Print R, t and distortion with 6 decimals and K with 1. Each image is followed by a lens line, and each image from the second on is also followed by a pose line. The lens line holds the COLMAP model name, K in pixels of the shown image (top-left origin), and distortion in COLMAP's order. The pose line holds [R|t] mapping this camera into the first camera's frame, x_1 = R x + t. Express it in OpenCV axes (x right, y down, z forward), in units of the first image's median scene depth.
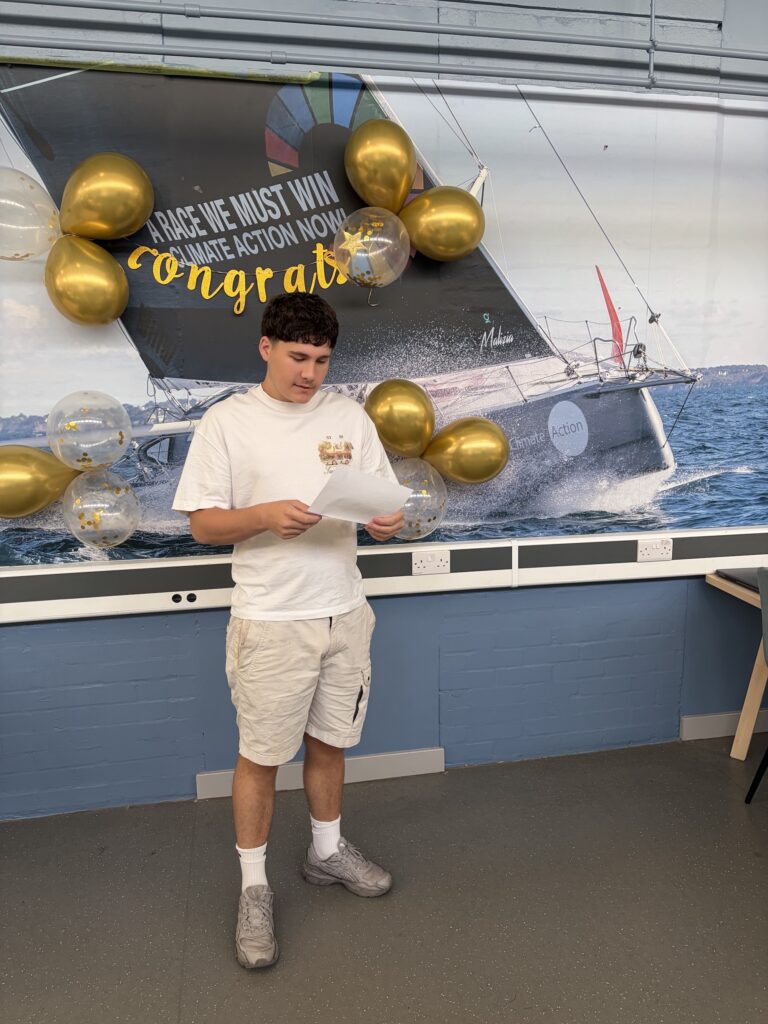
lens RADIAL K [[790.1, 0, 390.3], [0, 790.1, 514.5], [0, 0, 1]] dist [0.046265, -0.046168]
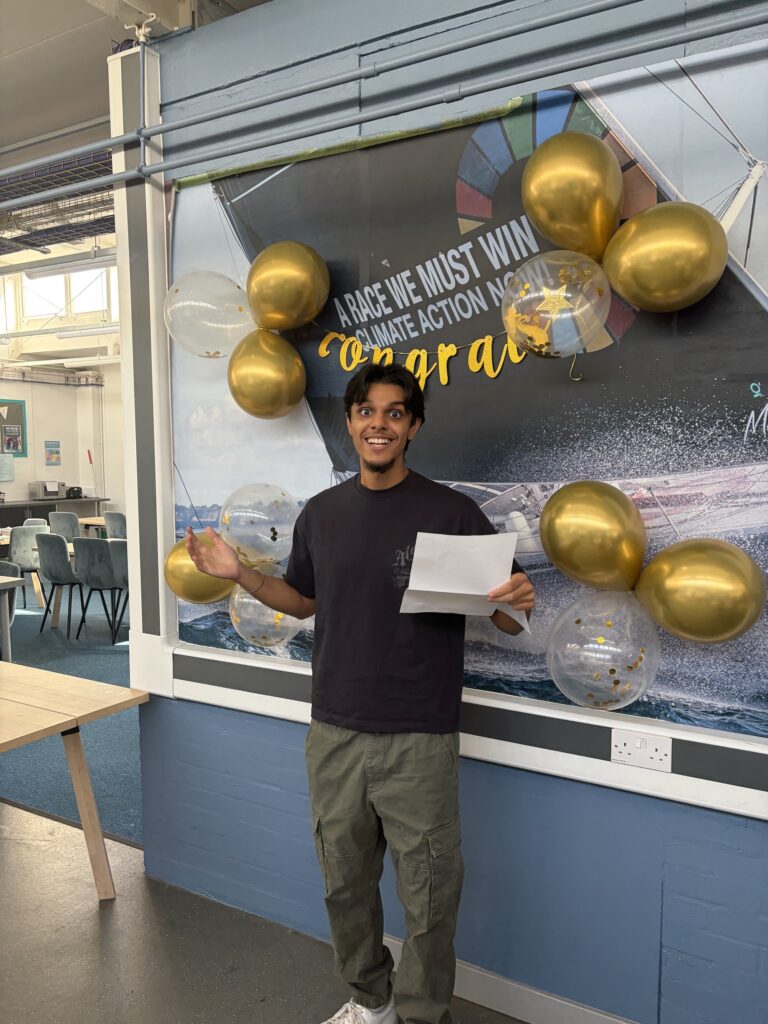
lens RADIAL K [[790.1, 0, 385.1], [0, 790.1, 520.2], [0, 0, 1]] dist [0.046265, -0.046168]
pose [[0.746516, 0.066658, -0.662020, 0.348704], [-0.124488, 0.991392, -0.040555, -0.083631], [0.653618, 0.112689, 0.748389, 0.350569]]
